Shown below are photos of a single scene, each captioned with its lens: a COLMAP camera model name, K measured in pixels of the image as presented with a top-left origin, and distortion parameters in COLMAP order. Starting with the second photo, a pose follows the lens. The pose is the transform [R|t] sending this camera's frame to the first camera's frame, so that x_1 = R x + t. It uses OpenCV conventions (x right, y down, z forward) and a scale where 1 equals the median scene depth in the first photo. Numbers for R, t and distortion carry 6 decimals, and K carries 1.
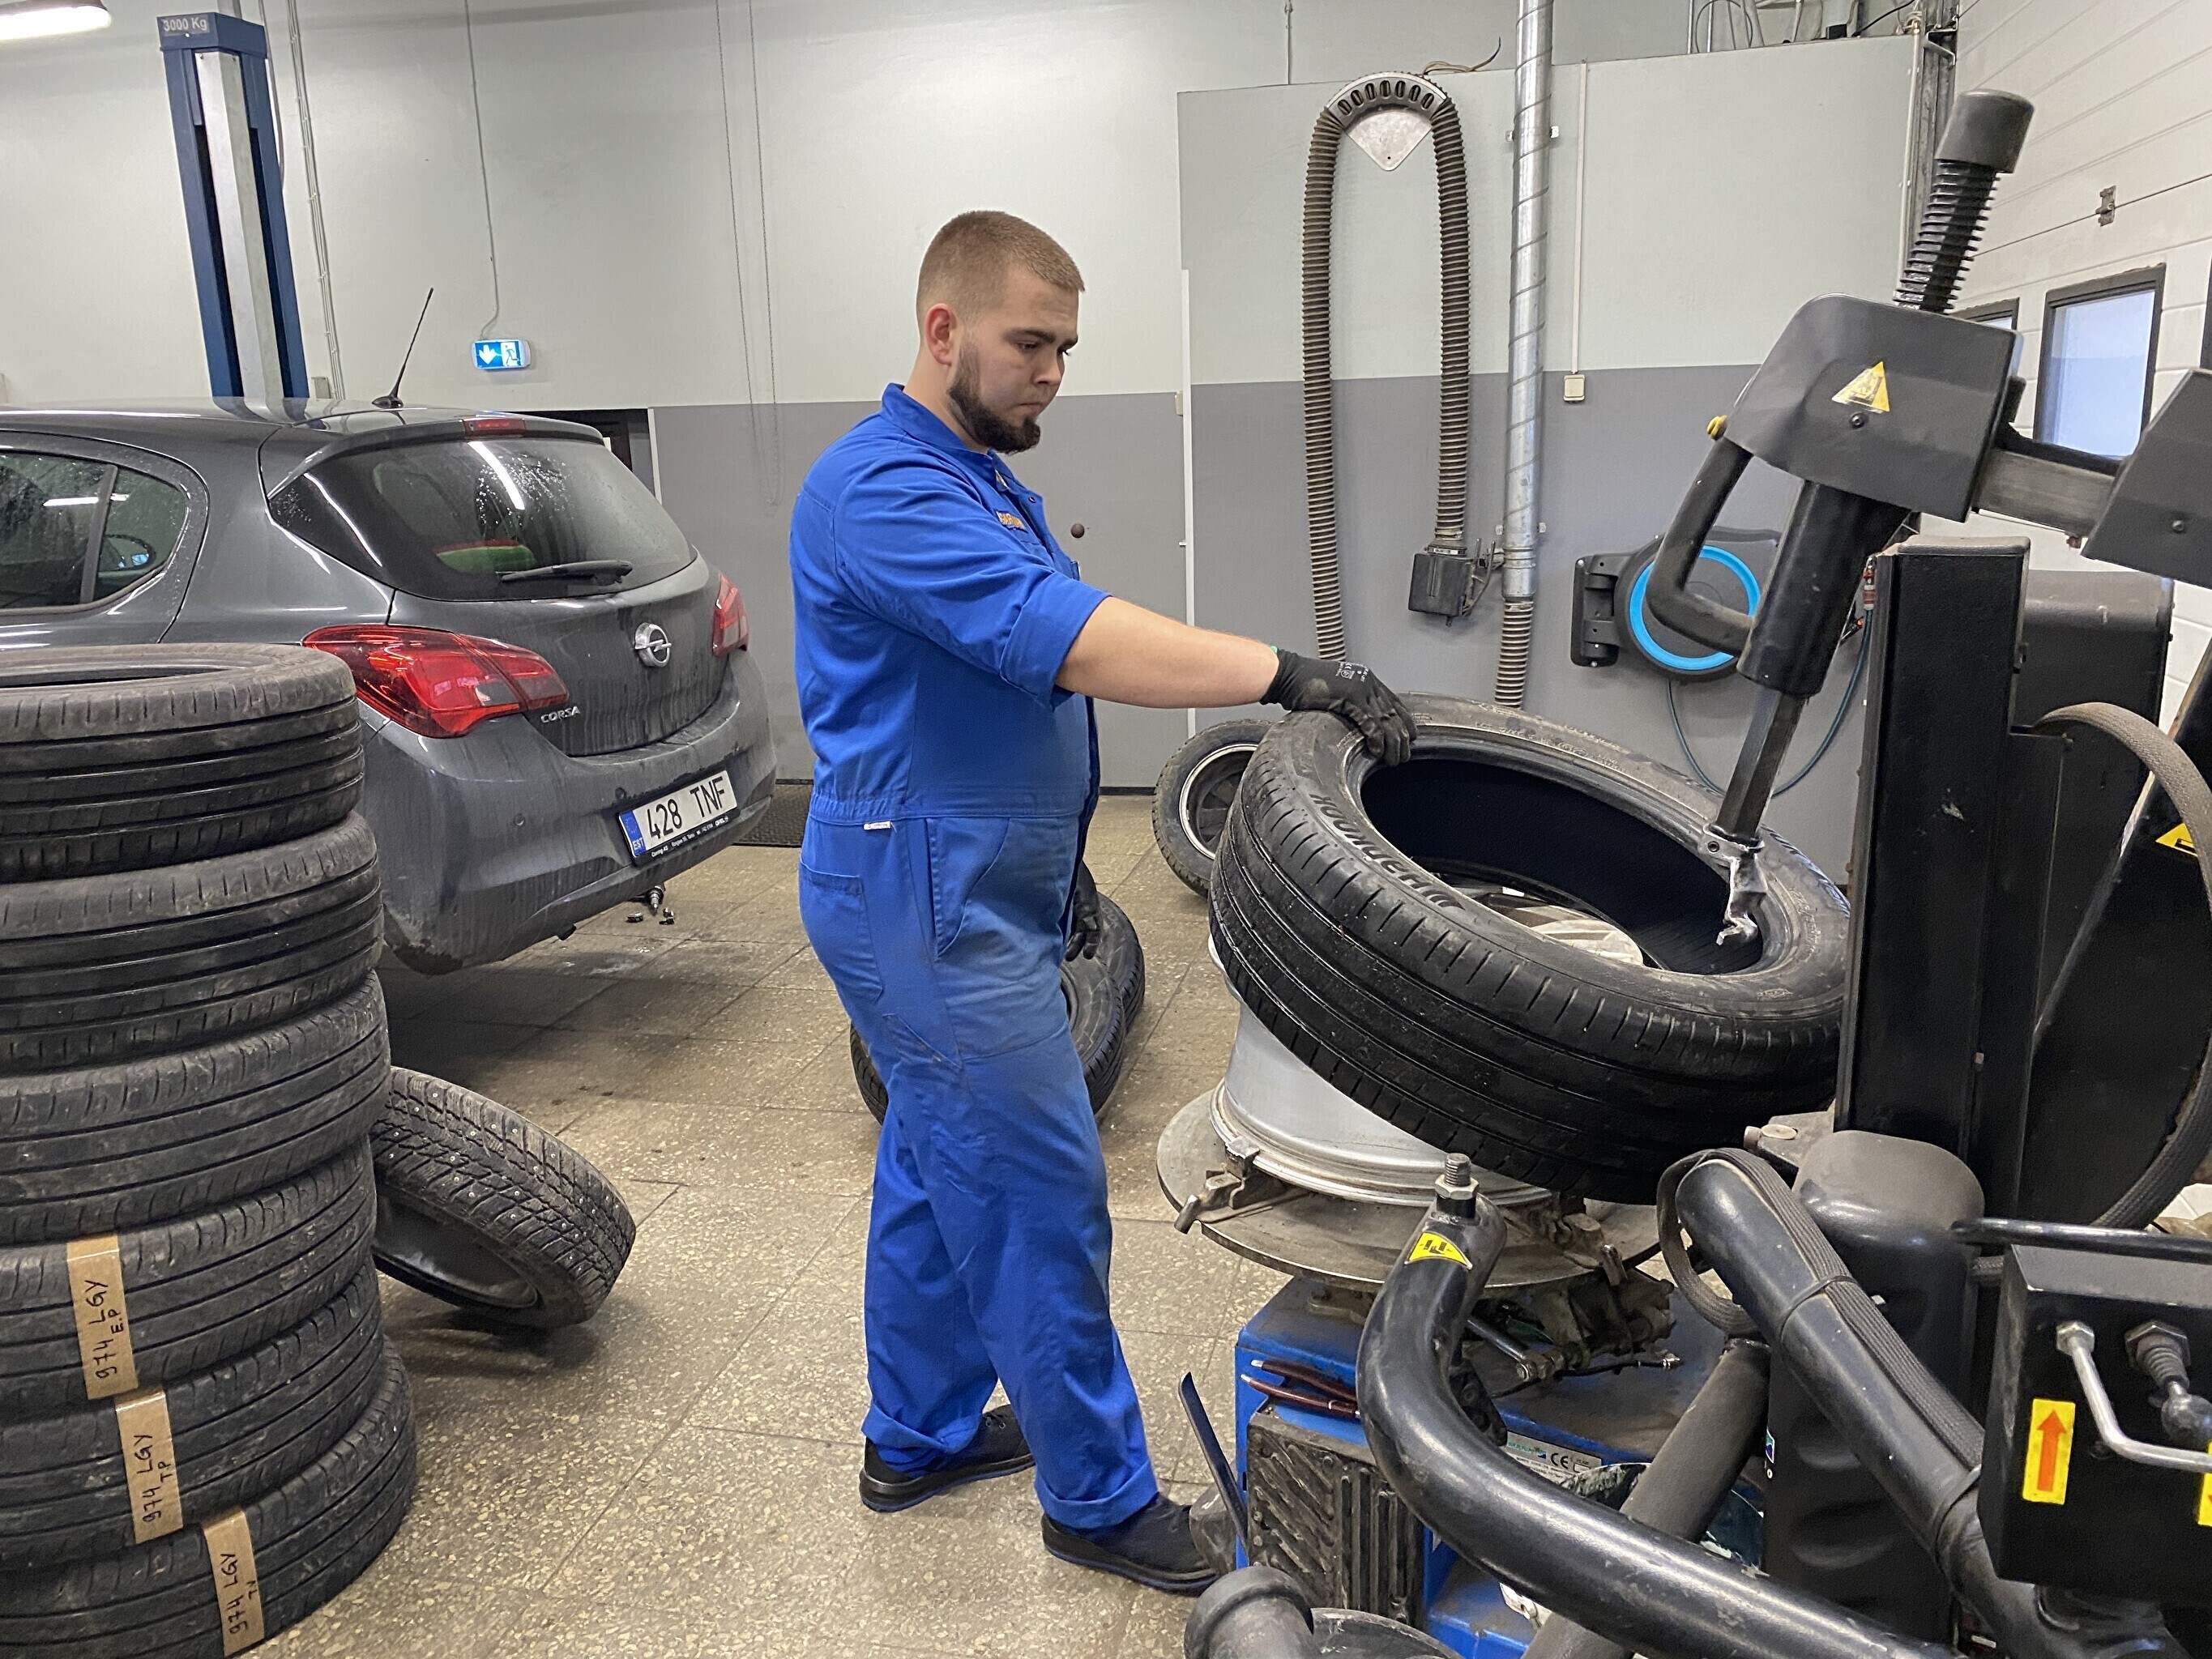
lens RADIAL K [[1685.9, 0, 1144.5], [0, 1685.9, 803.6], [0, 0, 1]] dist [0.039332, -0.042077]
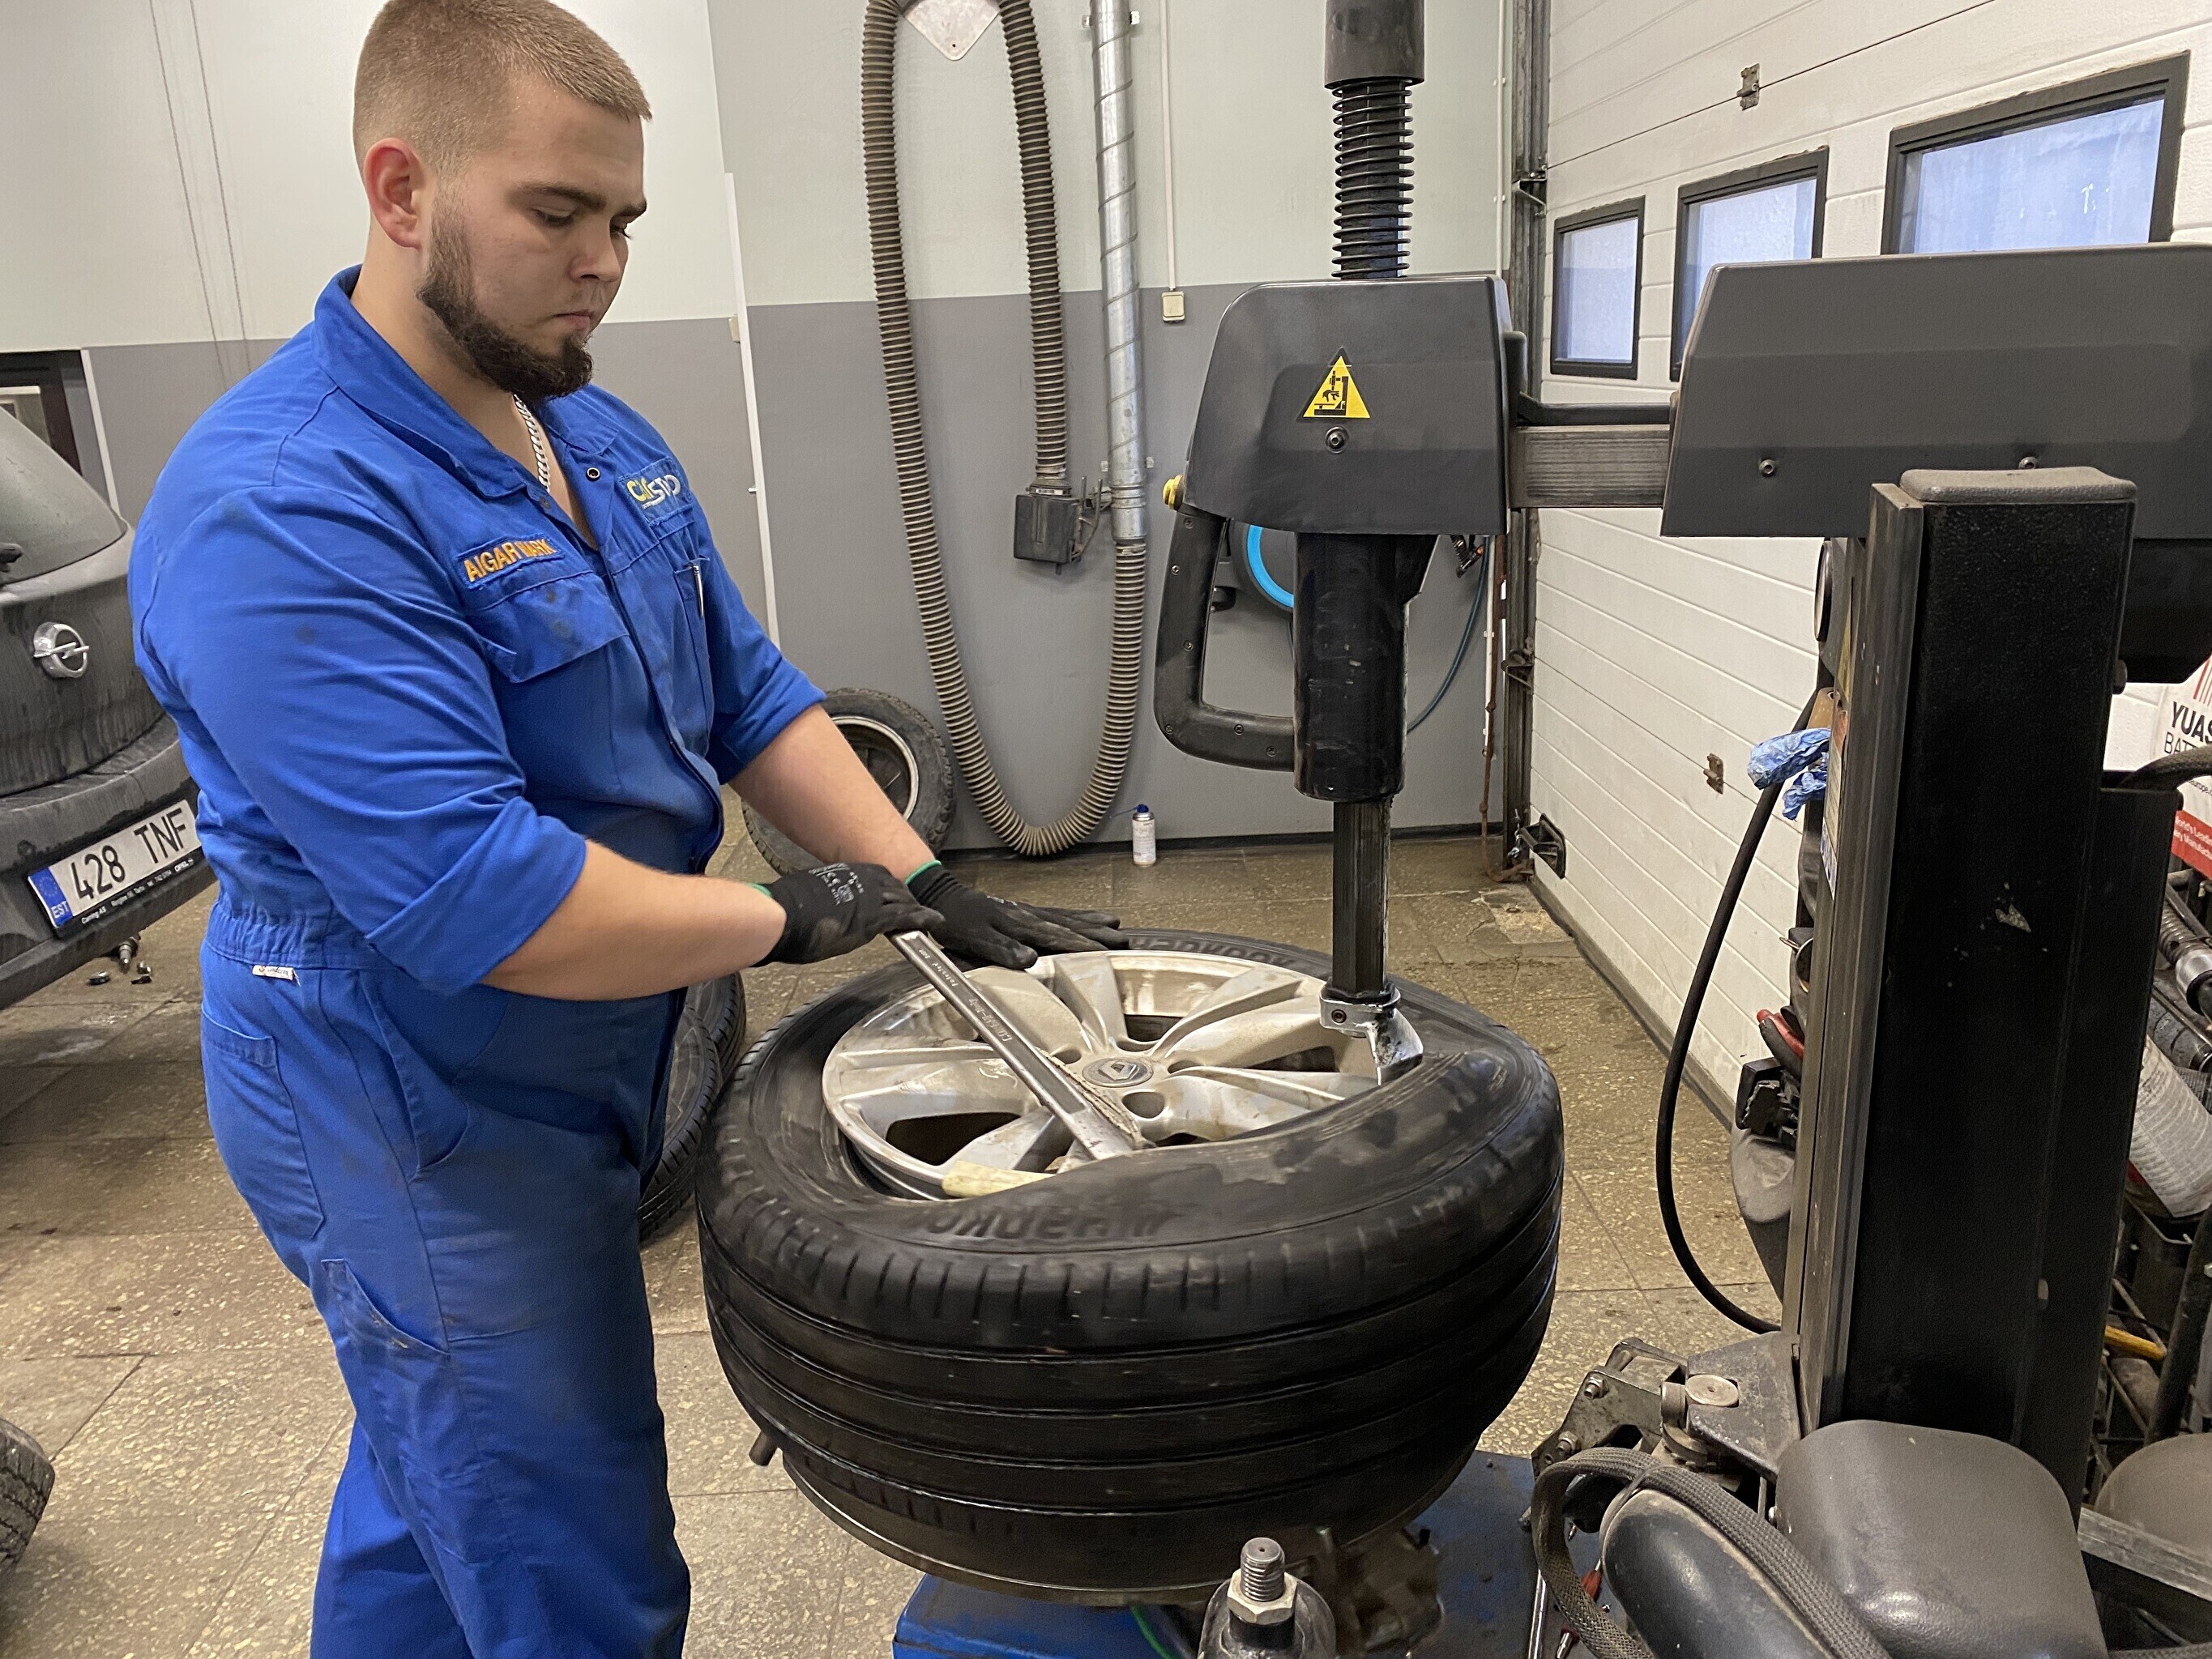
lens RADIAL K [[1685.9, 0, 1096.6], [0, 1685.9, 815.7], [0, 0, 1]] dist [0.039332, -0.042077]
pose [[0.976113, -0.075477, 0.203733, 0.009666], [0.066747, 0.996546, 0.049398, -0.029132], [-0.206757, -0.034619, 0.977780, 0.158969]]
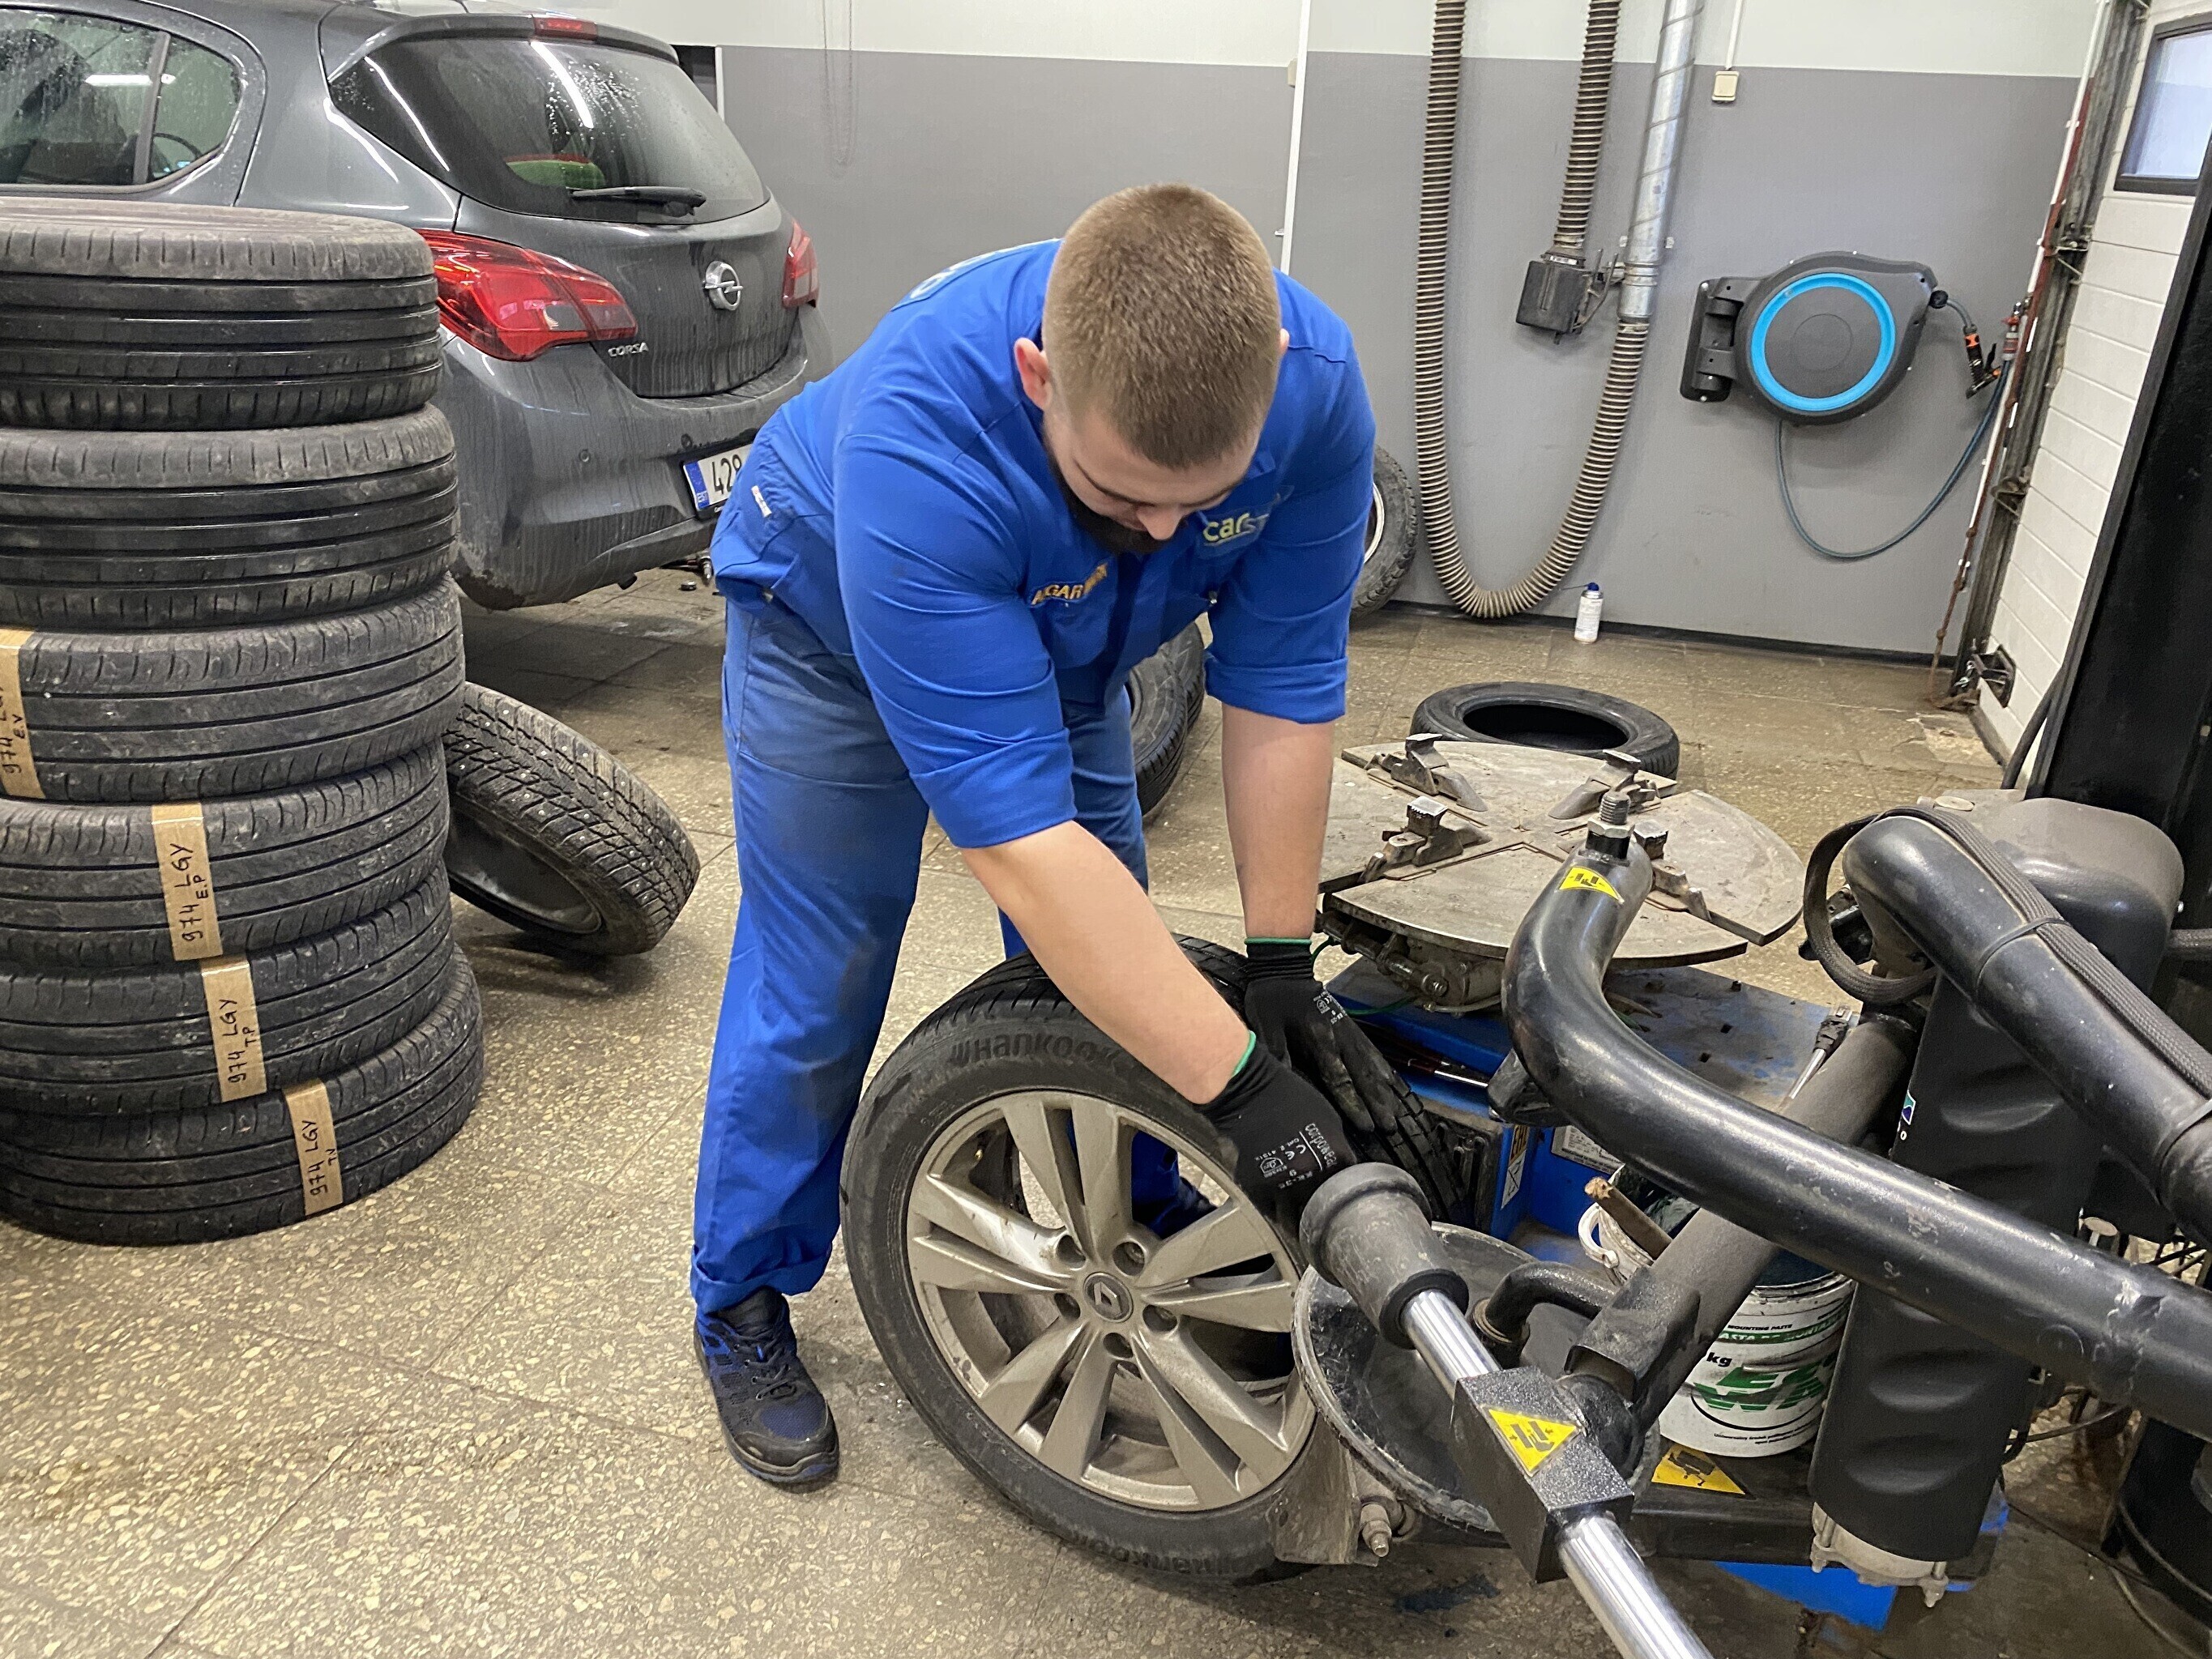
lens RADIAL K [[1685.9, 0, 1119.7], [0, 1685.9, 846.2], [0, 0, 1]] dist [0.039332, -0.042077]
pose [[0.995964, 0.087139, -0.021498, -0.024886], [-0.082025, 0.980953, 0.176077, 0.033801], [0.036431, -0.173603, 0.984142, 0.019542]]
